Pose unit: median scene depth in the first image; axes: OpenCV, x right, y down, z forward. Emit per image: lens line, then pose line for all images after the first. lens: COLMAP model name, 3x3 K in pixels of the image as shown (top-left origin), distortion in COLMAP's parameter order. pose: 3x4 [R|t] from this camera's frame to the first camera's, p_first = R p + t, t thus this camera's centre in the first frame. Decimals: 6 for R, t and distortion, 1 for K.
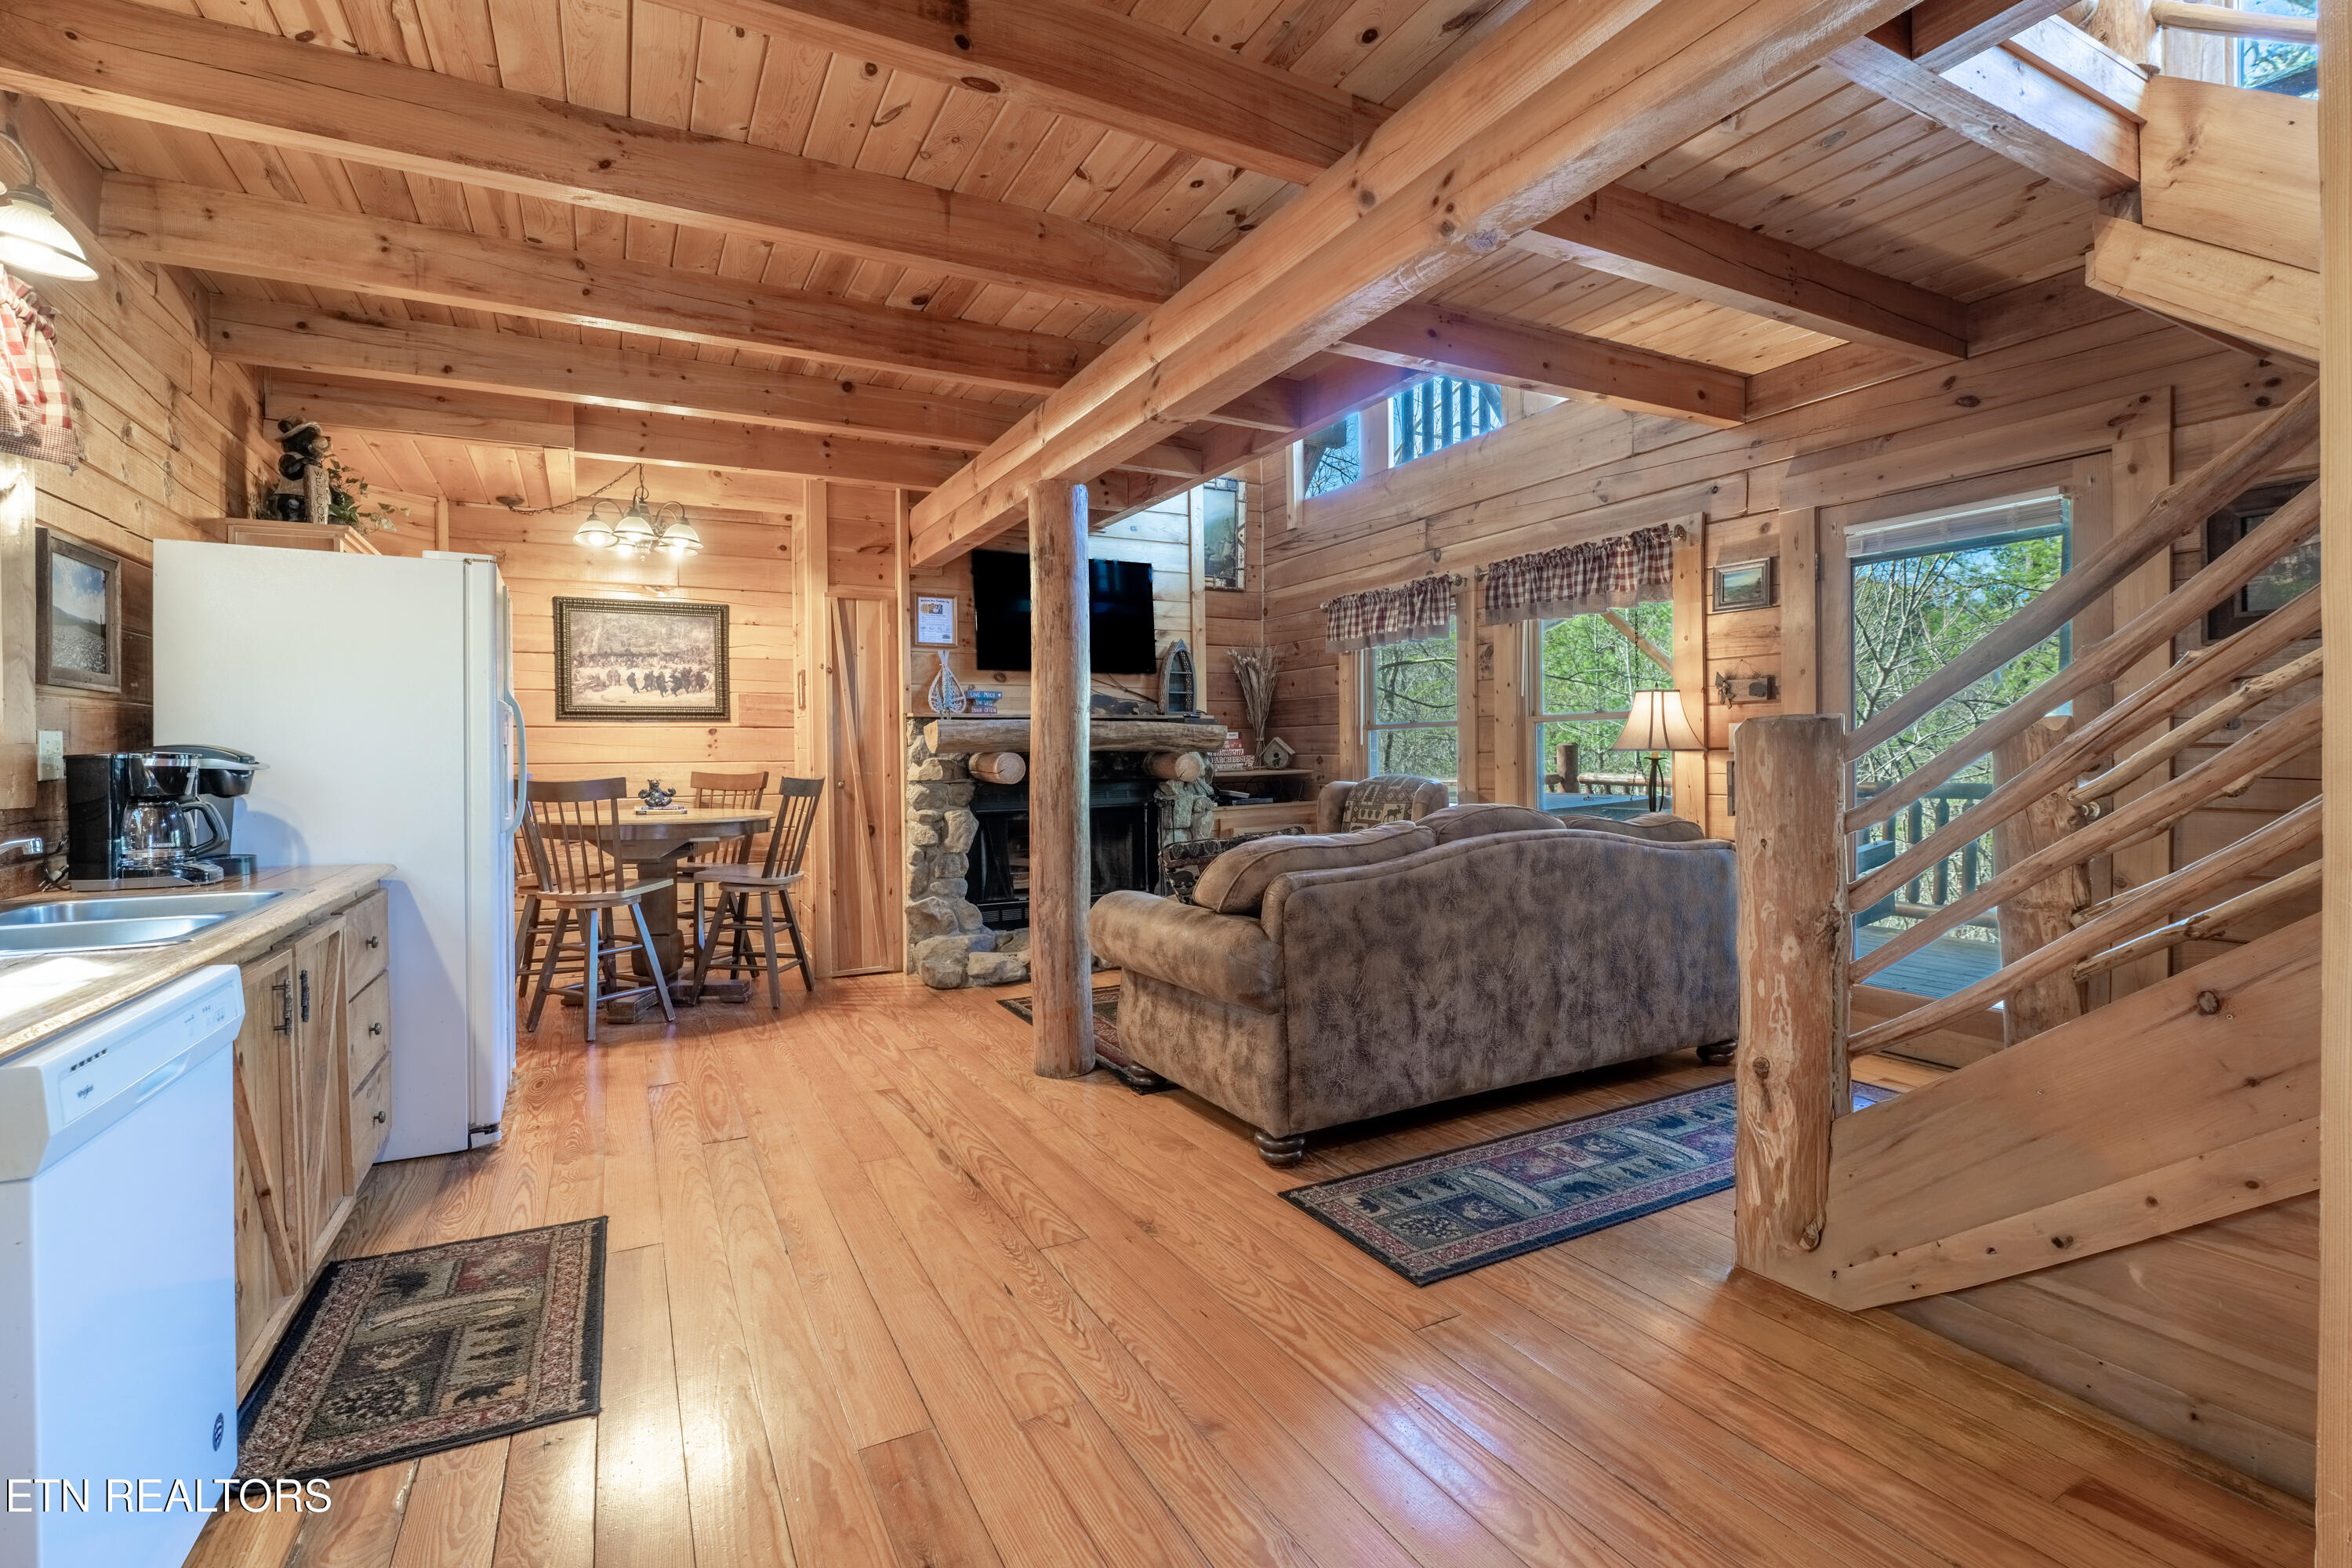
lens RADIAL K [[1050.5, 0, 1188.8], [0, 1050.5, 775.3], [0, 0, 1]] dist [-0.021284, 0.002264]
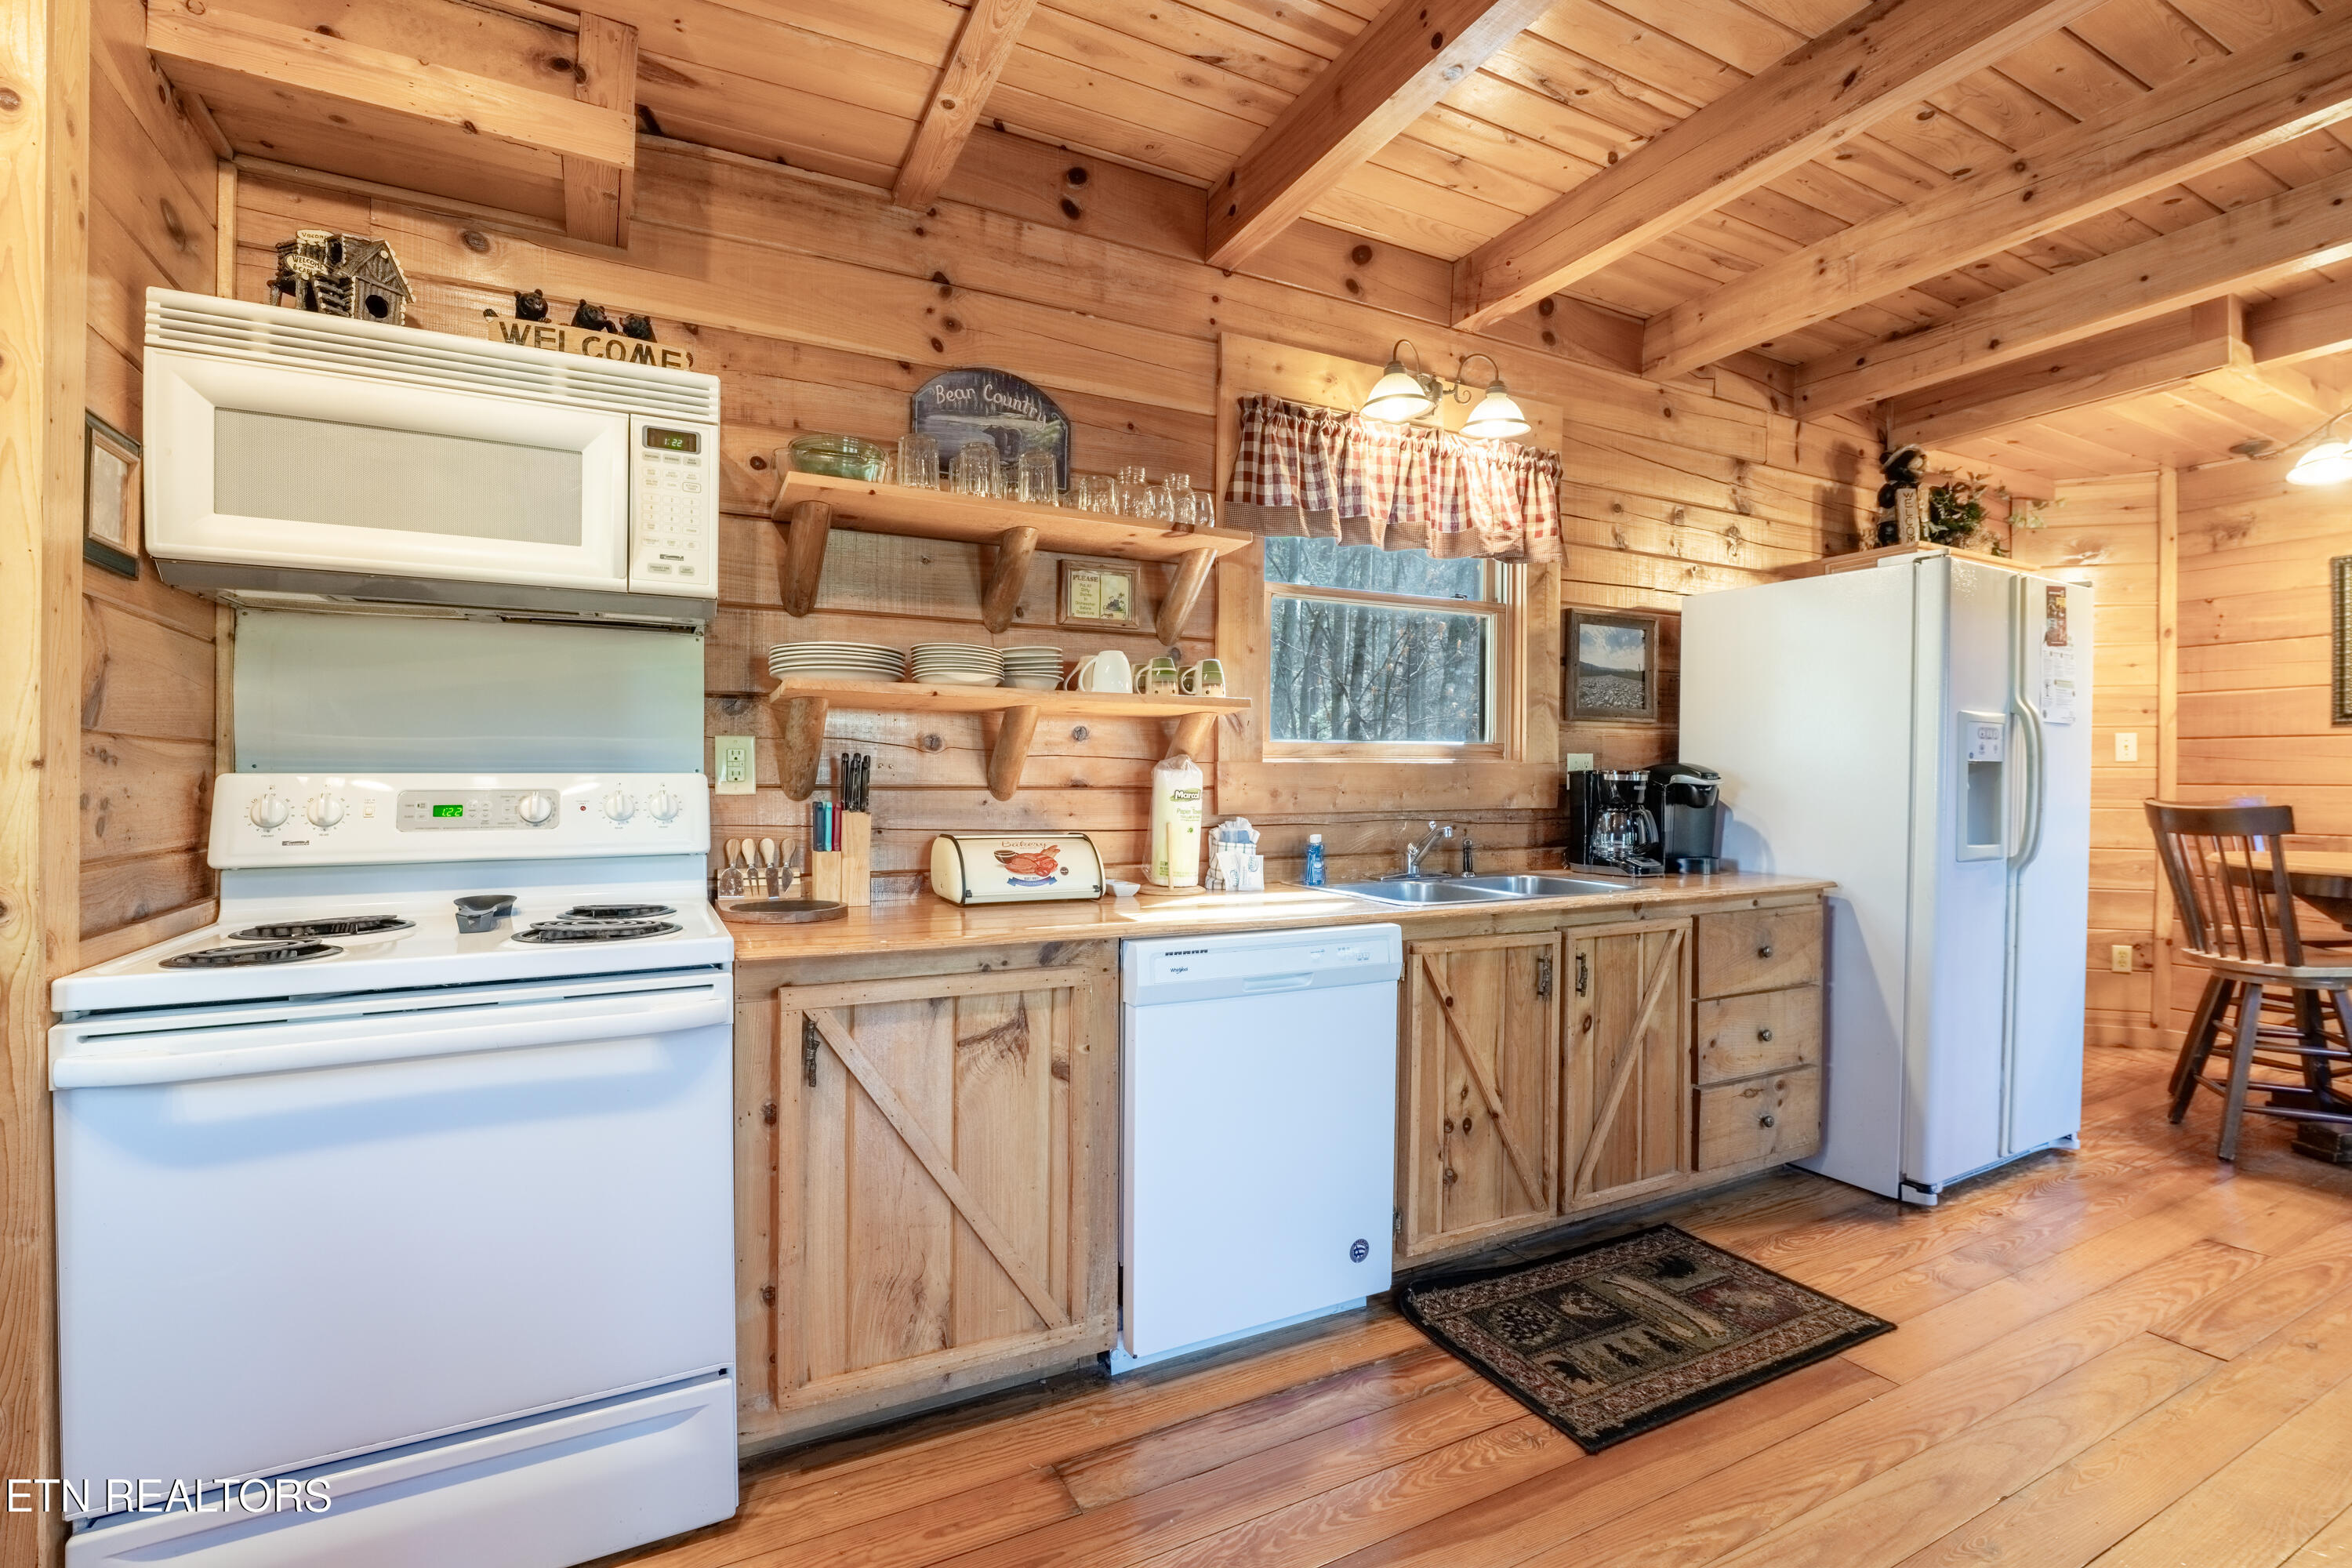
lens RADIAL K [[1050.5, 0, 1172.4], [0, 1050.5, 782.2], [0, 0, 1]] dist [-0.021284, 0.002264]
pose [[-0.023871, 0.010648, -0.999658, 0.197348], [-0.021757, 0.999701, 0.011168, -0.005308], [0.999478, 0.022017, -0.023633, 0.307871]]
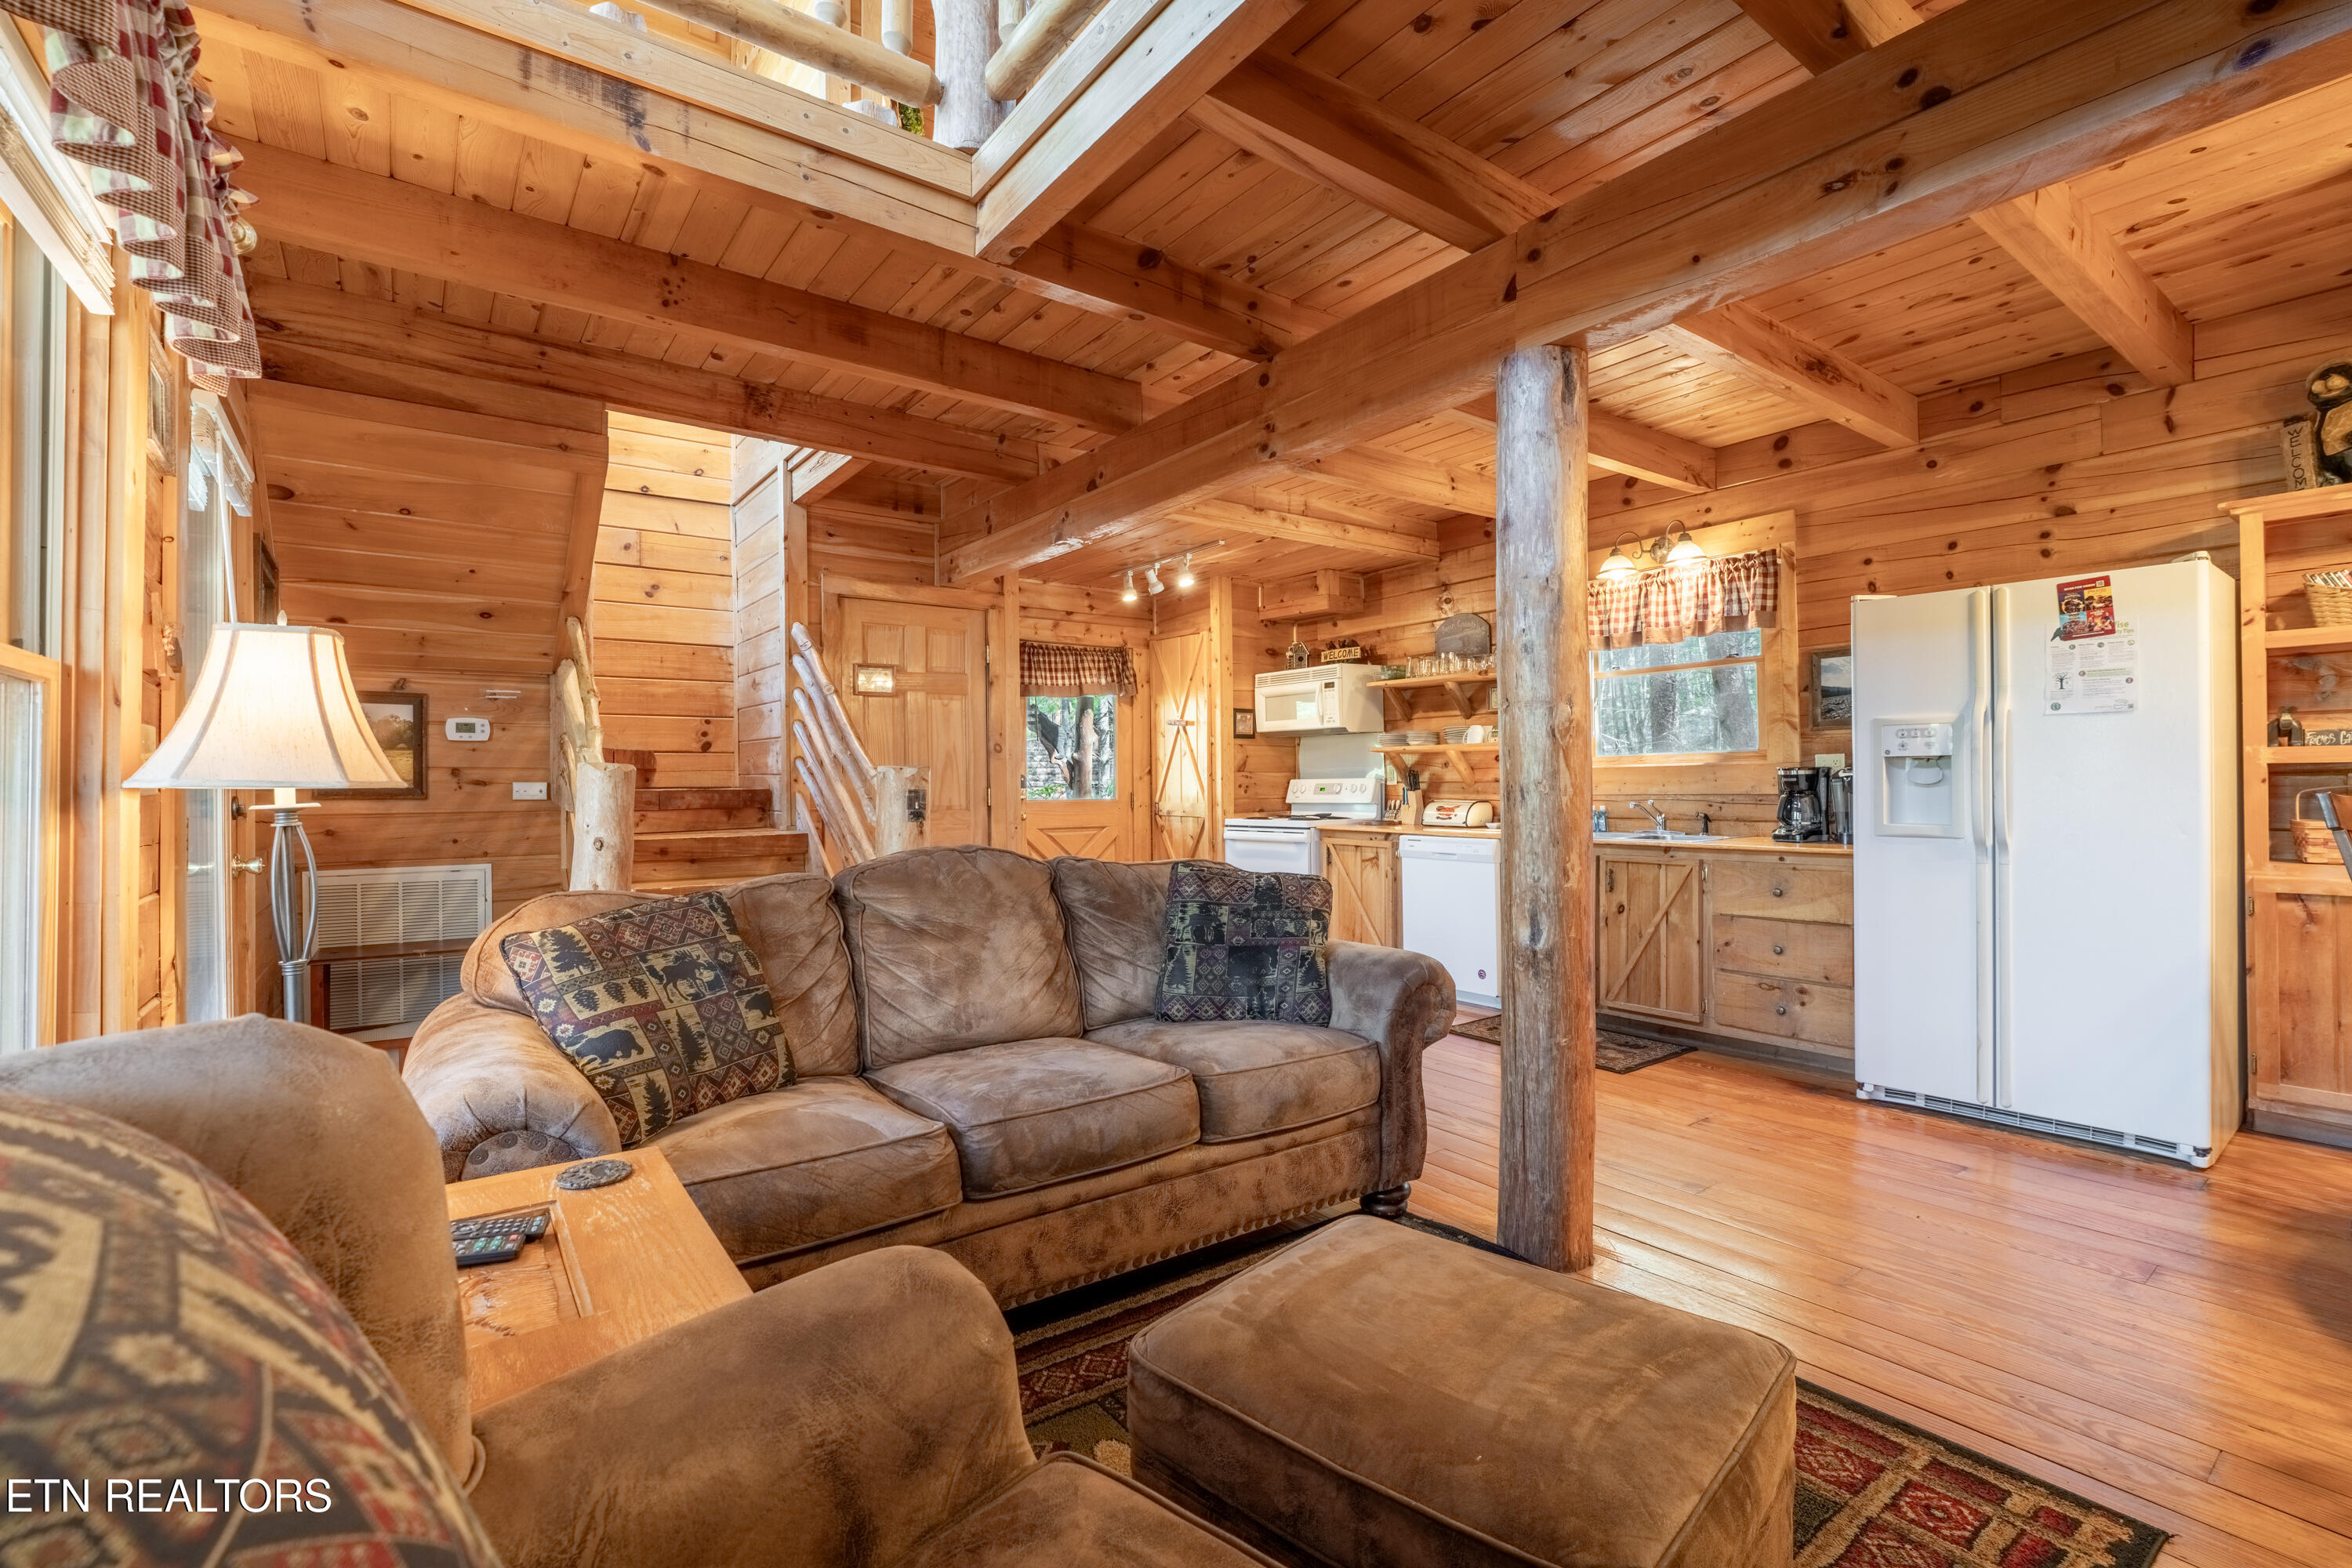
lens RADIAL K [[1050.5, 0, 1168.0], [0, 1050.5, 781.9], [0, 0, 1]] dist [-0.021284, 0.002264]
pose [[-0.991720, 0.019097, -0.126990, 0.204986], [0.016701, 0.999662, 0.019904, -0.032339], [0.127328, 0.017619, -0.991704, 1.731419]]
